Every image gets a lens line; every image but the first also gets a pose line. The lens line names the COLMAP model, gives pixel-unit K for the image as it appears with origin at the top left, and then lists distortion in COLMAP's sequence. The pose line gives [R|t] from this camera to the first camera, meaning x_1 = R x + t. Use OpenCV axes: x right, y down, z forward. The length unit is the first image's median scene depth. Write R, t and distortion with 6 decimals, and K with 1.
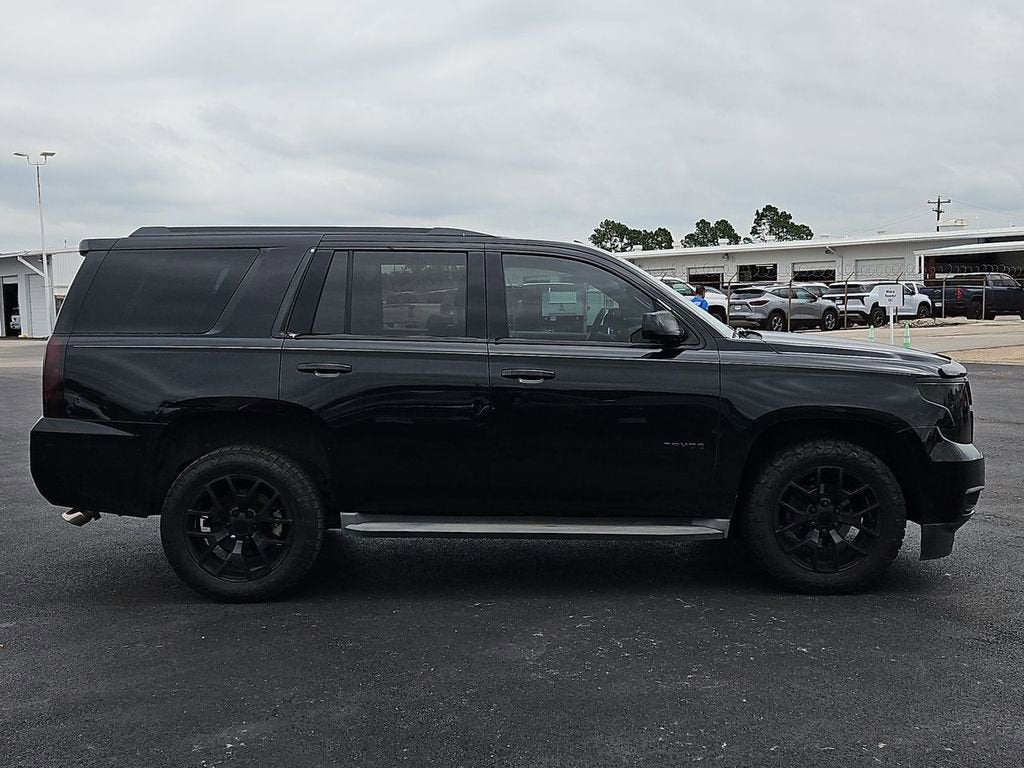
lens RADIAL K [[1248.3, 0, 509.2], [0, 1248.3, 383.3], [0, 0, 1]] dist [0.085857, 0.002008]
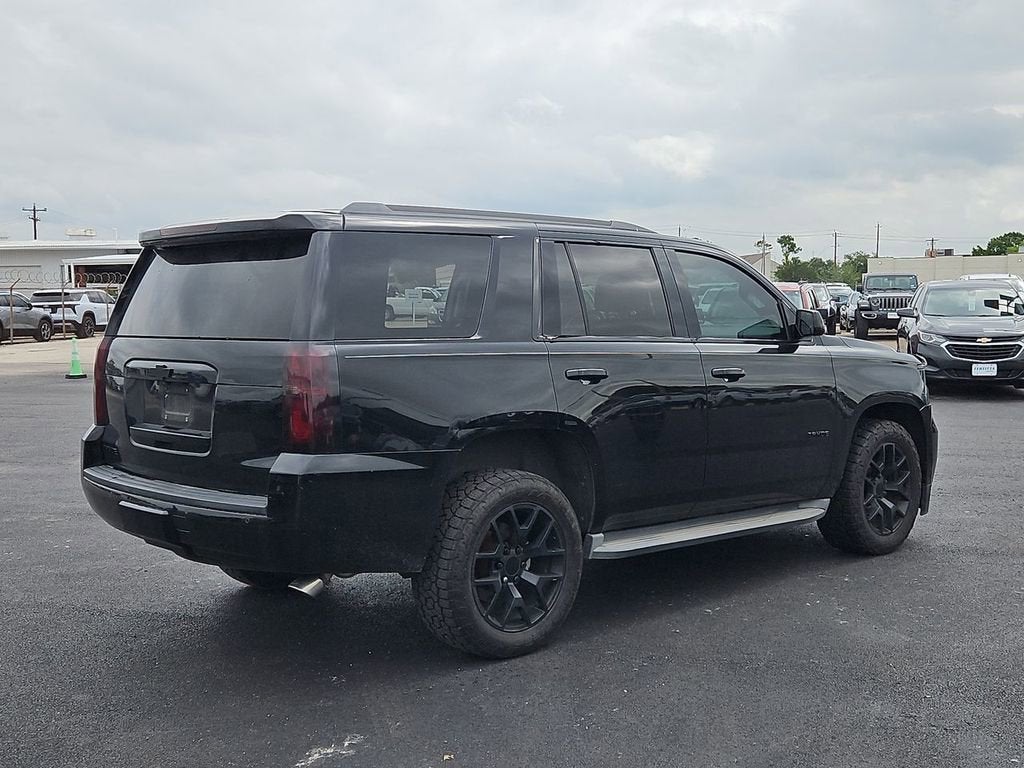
lens RADIAL K [[1248.3, 0, 509.2], [0, 1248.3, 383.3], [0, 0, 1]] dist [0.085857, 0.002008]
pose [[0.731146, -0.041342, 0.680967, -0.778229], [0.047282, 0.998833, 0.009873, -0.016518], [-0.680581, 0.024979, 0.732247, 0.380982]]
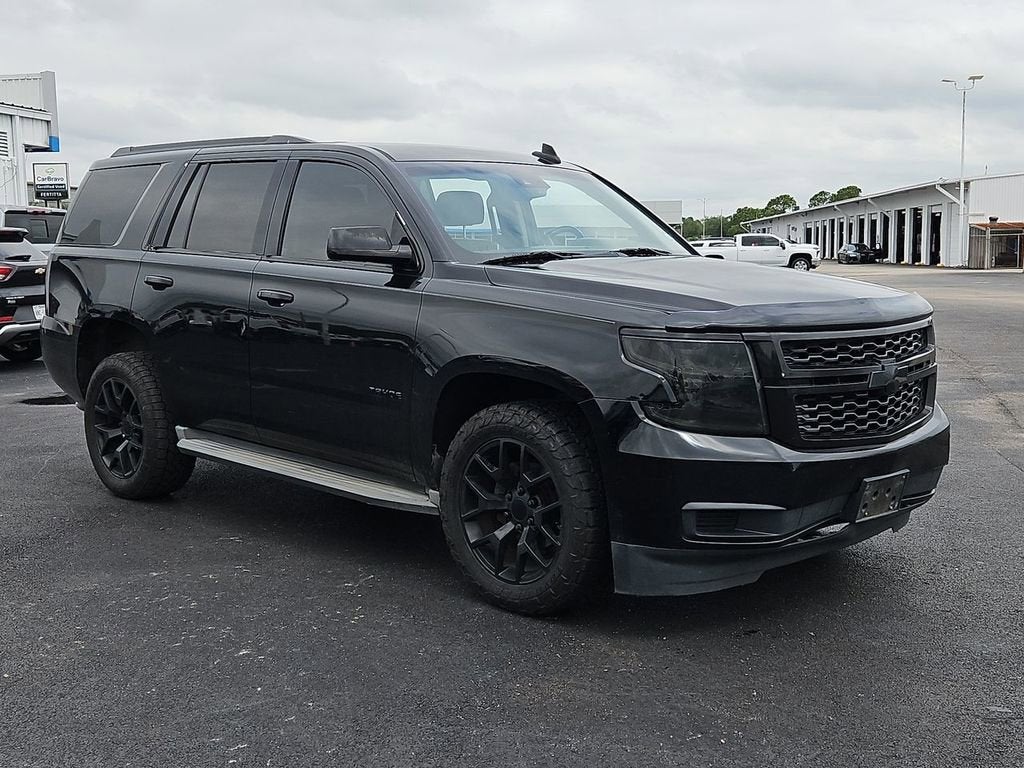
lens RADIAL K [[1248.8, 0, 515.6], [0, 1248.8, 369.7], [0, 0, 1]] dist [0.090347, -0.005030]
pose [[0.707272, 0.085989, -0.701693, 0.757463], [-0.055029, 0.996260, 0.066621, -0.023806], [0.704797, -0.008506, 0.709358, 0.474666]]
